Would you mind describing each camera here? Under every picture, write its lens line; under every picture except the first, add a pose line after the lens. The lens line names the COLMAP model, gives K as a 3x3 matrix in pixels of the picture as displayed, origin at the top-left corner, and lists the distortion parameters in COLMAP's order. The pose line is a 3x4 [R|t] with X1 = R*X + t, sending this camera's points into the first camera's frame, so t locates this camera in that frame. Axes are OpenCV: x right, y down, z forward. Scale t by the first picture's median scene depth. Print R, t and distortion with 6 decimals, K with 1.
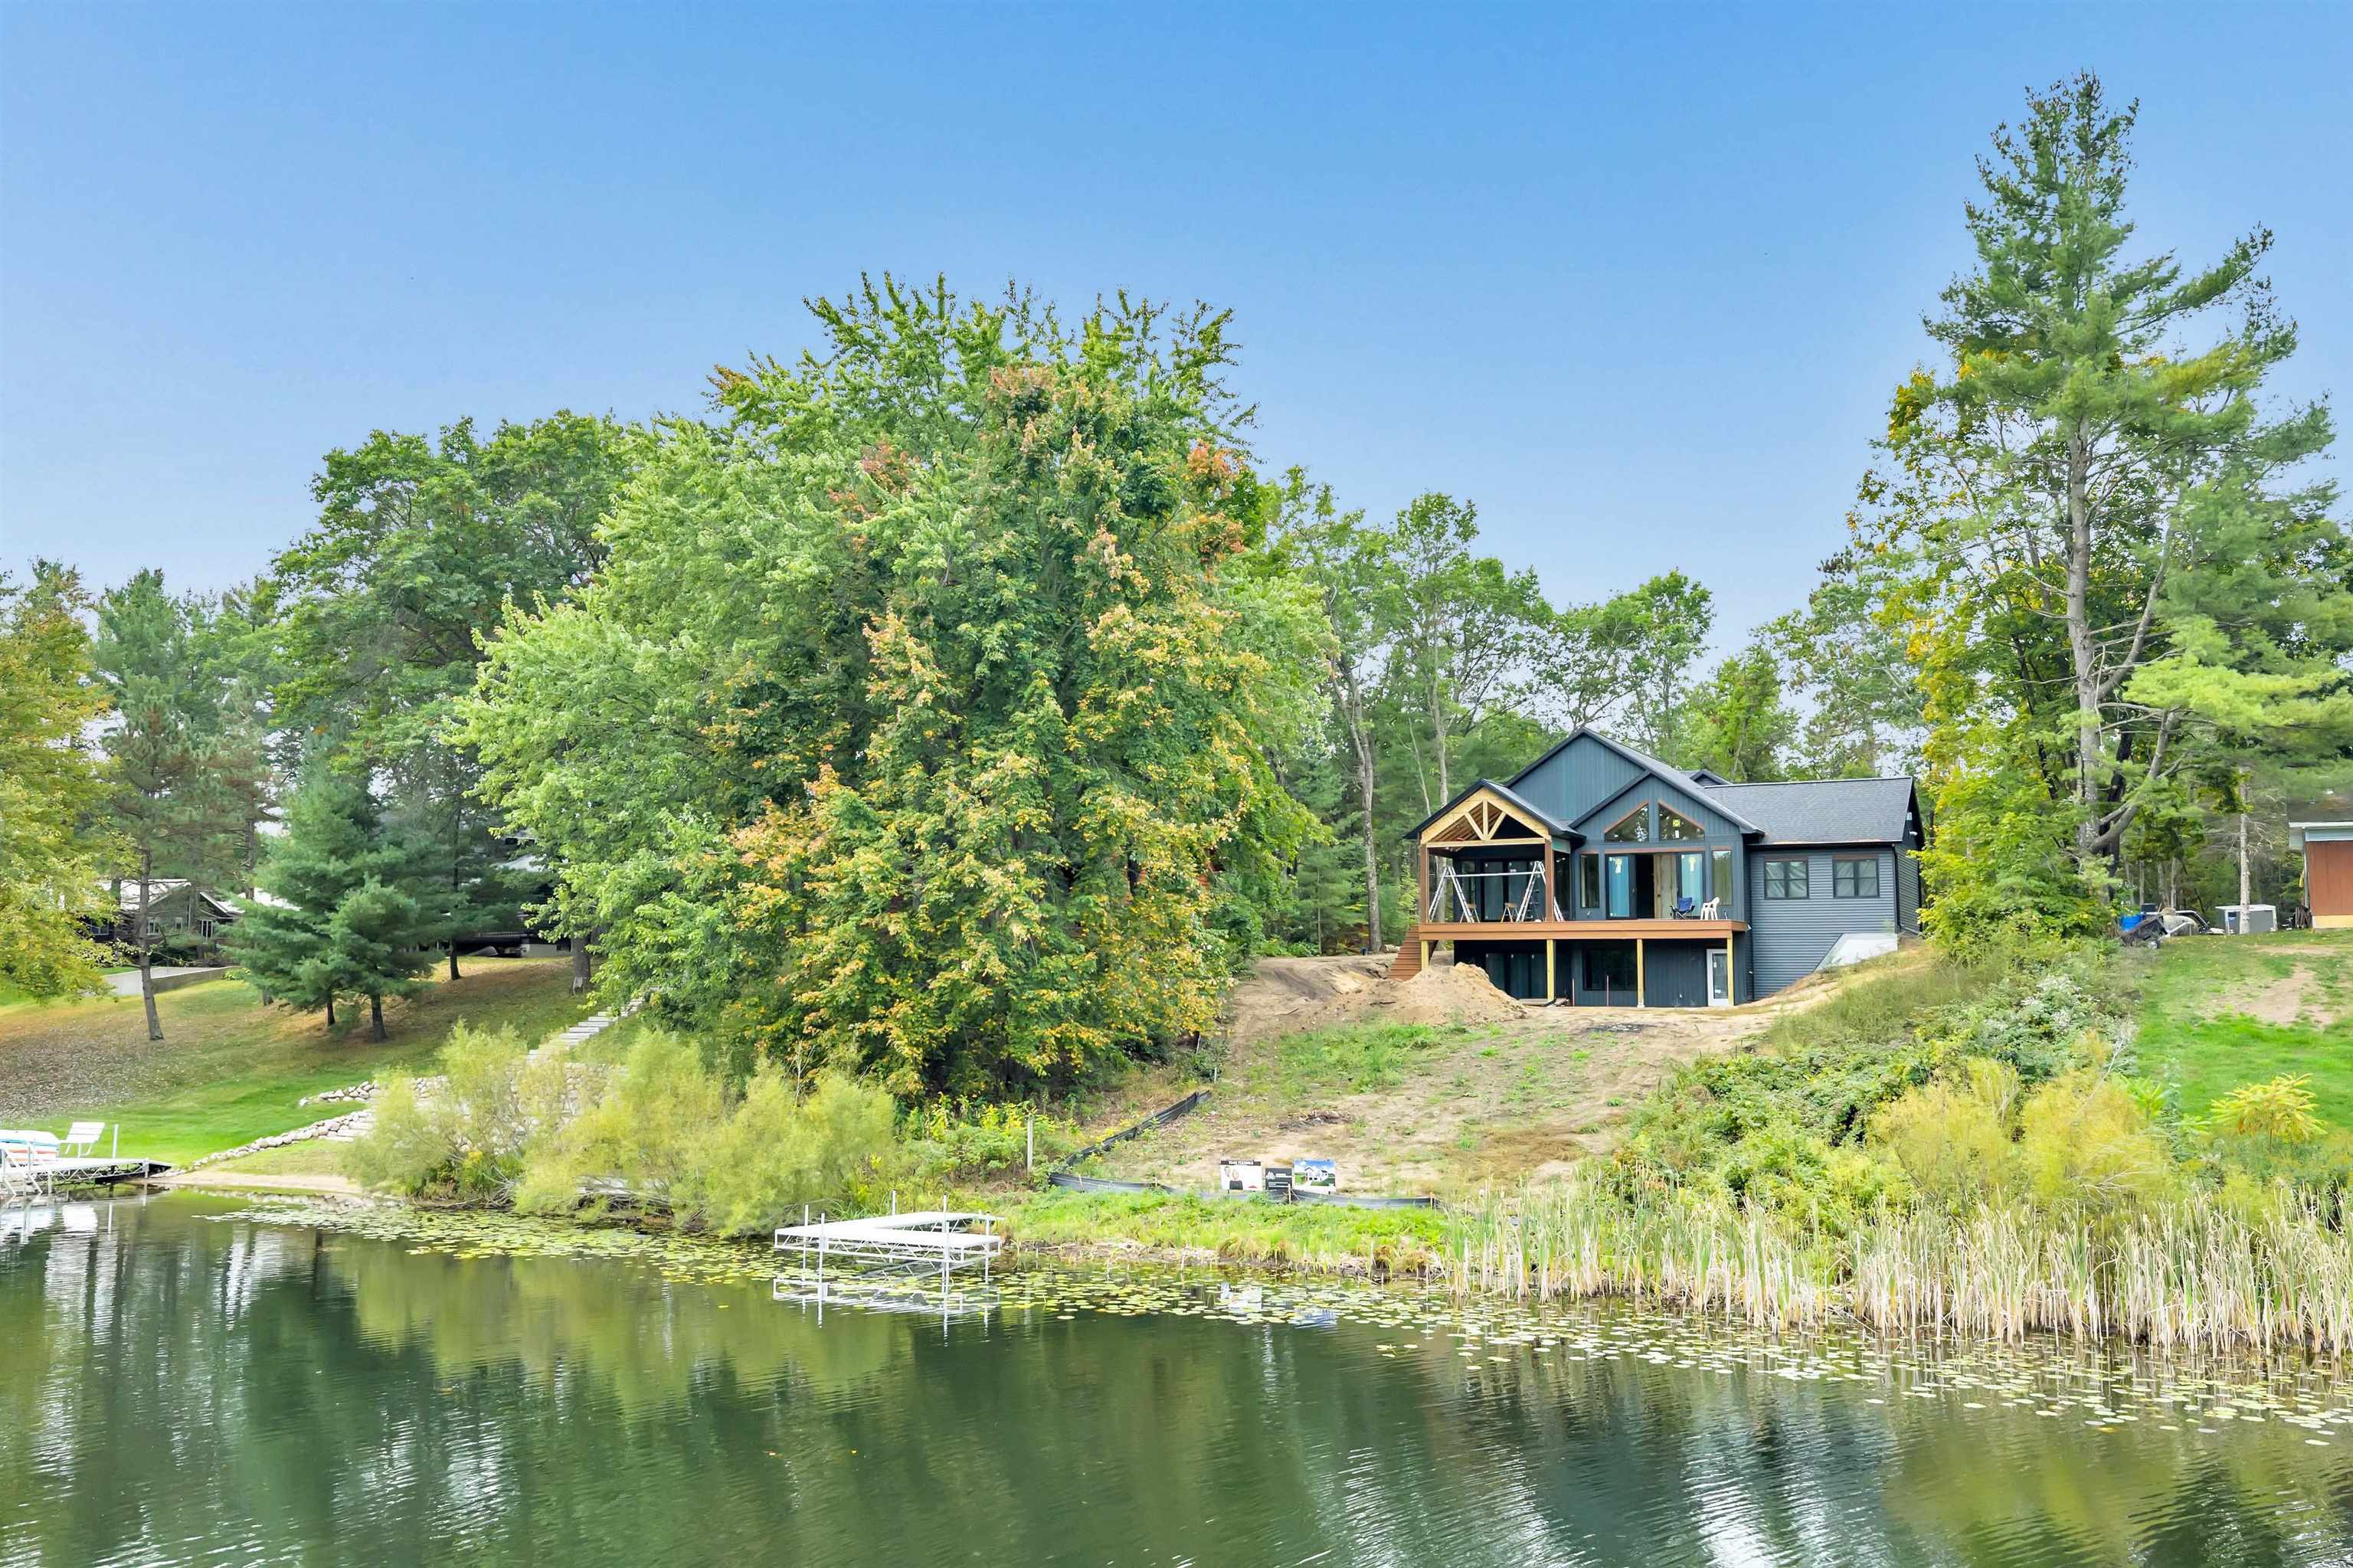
lens RADIAL K [[1935.4, 0, 1185.9], [0, 1935.4, 789.5], [0, 0, 1]] dist [0.032752, -0.036770]
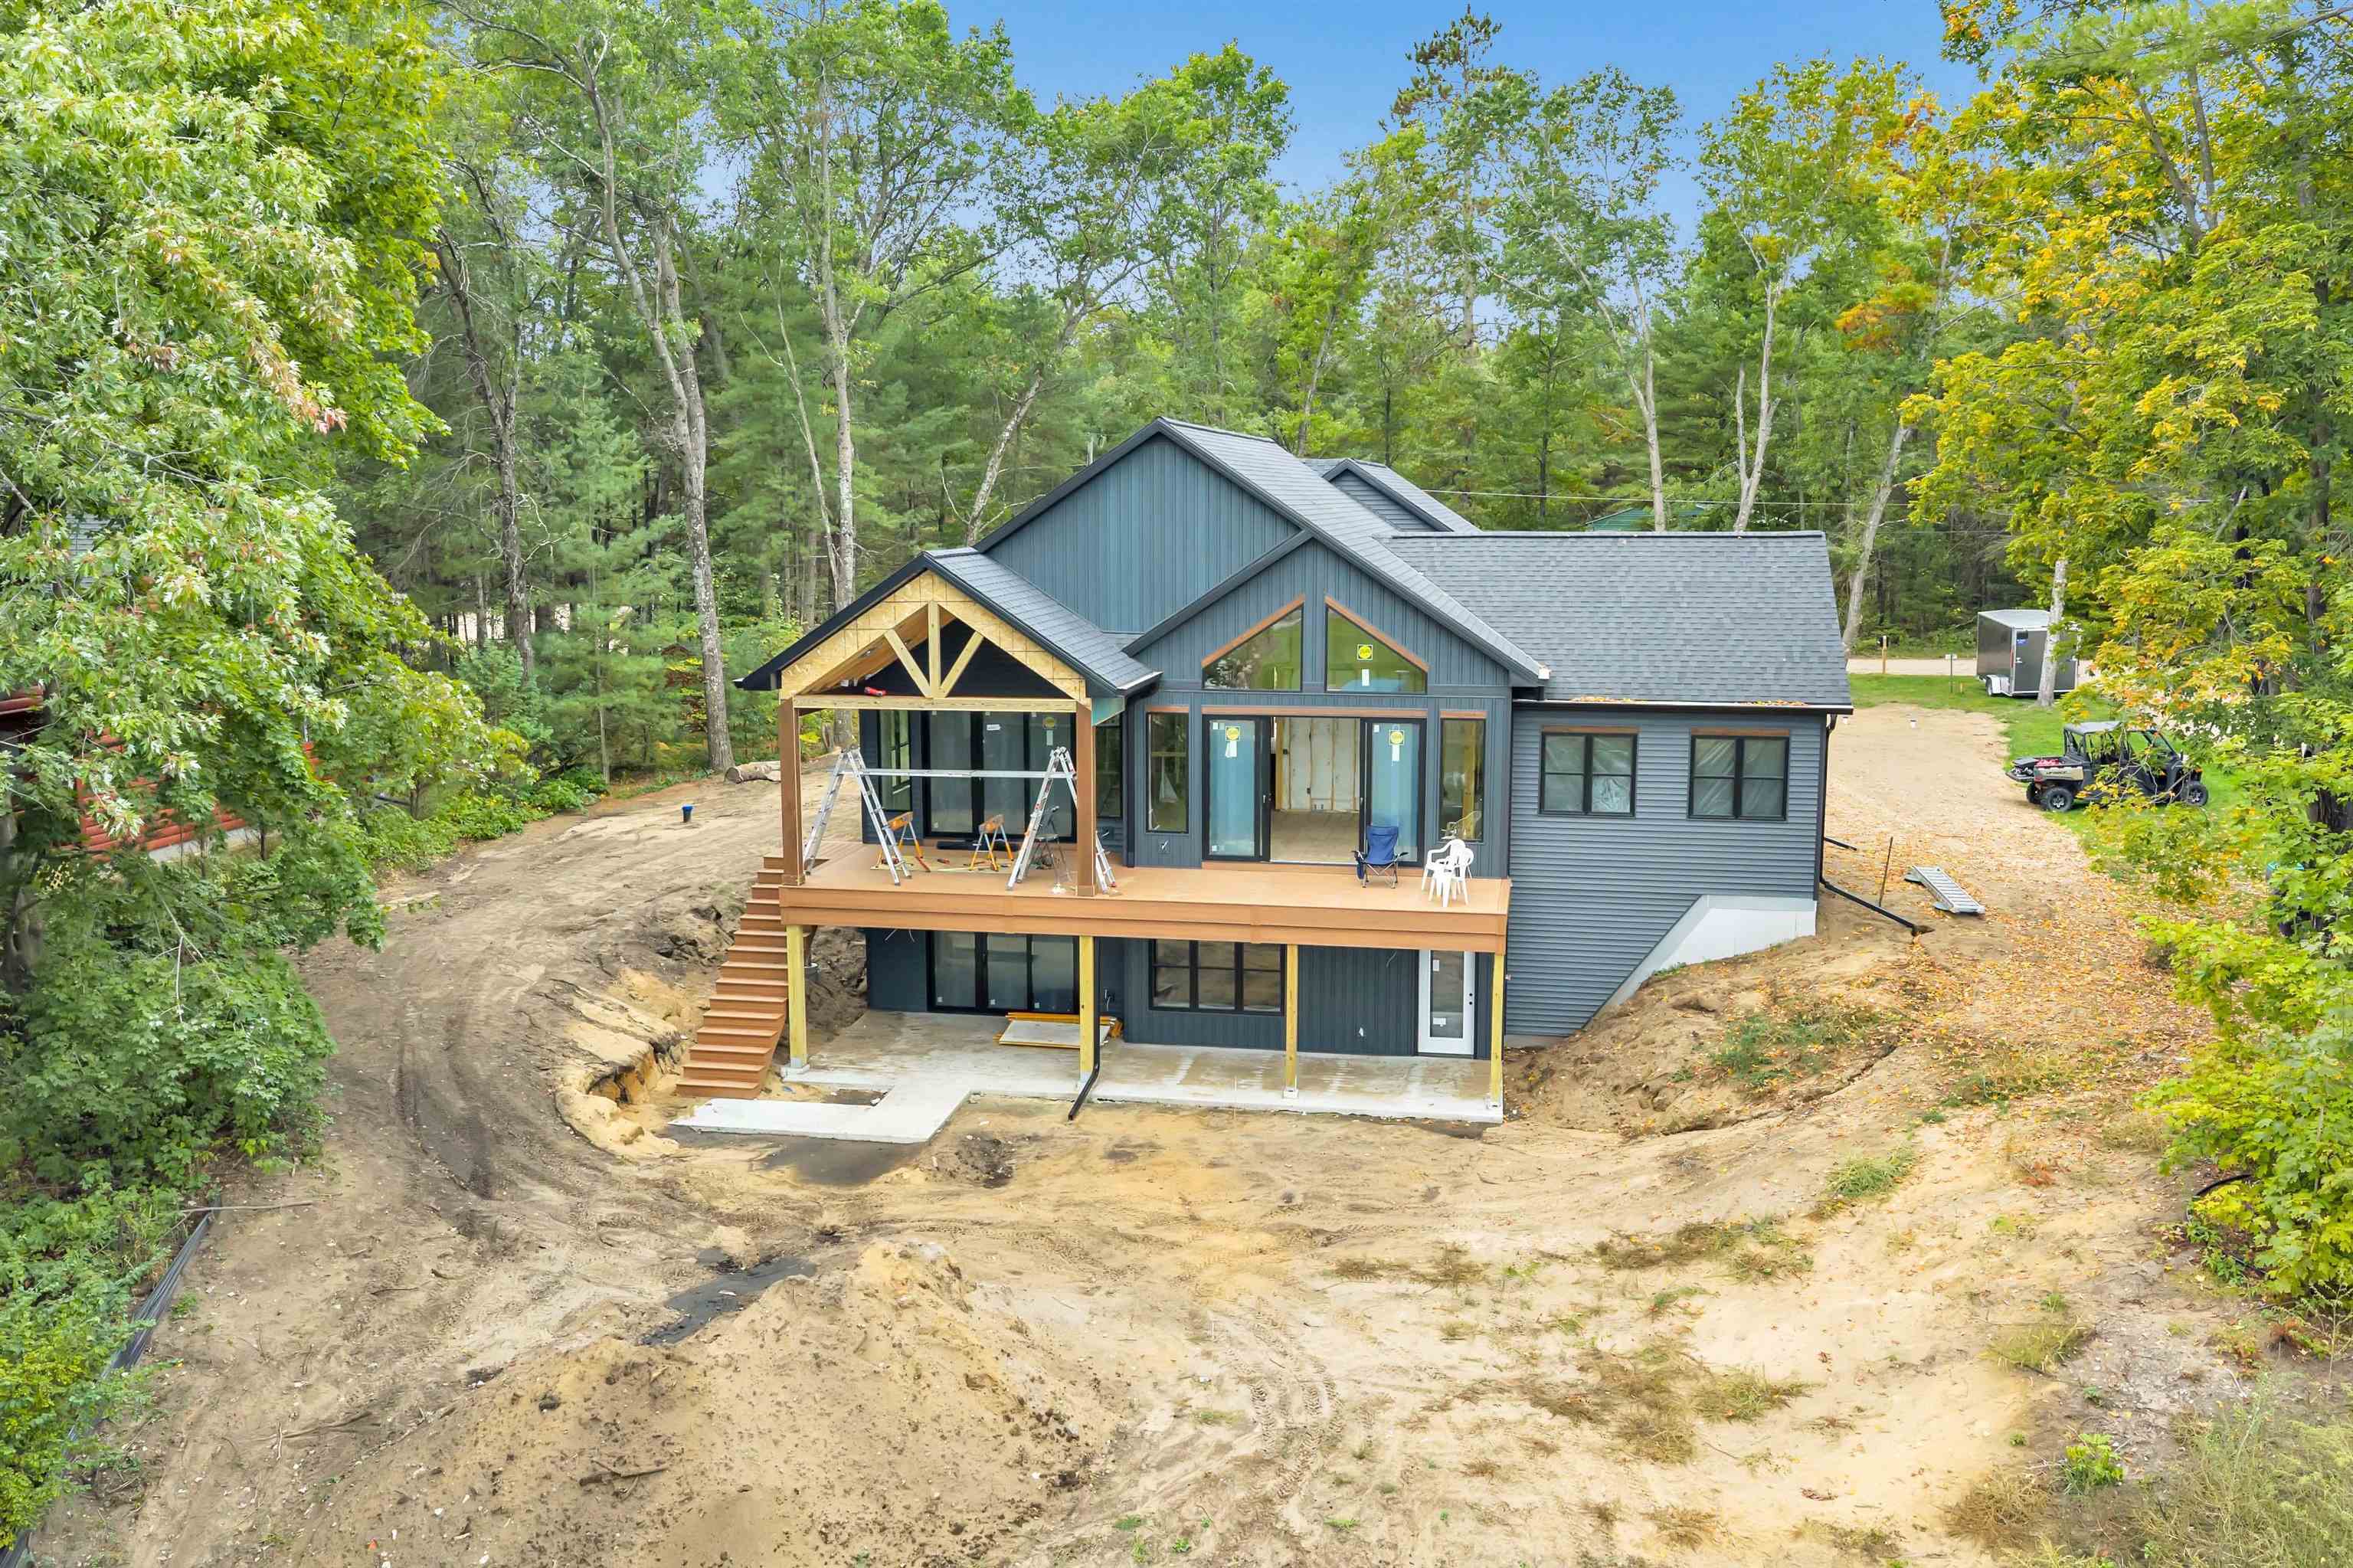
lens RADIAL K [[1935.4, 0, 1182.0], [0, 1935.4, 766.2], [0, 0, 1]] dist [0.032752, -0.036770]
pose [[0.957693, -0.045113, 0.284235, 0.123797], [-0.025878, 0.970137, 0.241171, -0.089122], [-0.286627, -0.238323, 0.927926, 0.850331]]
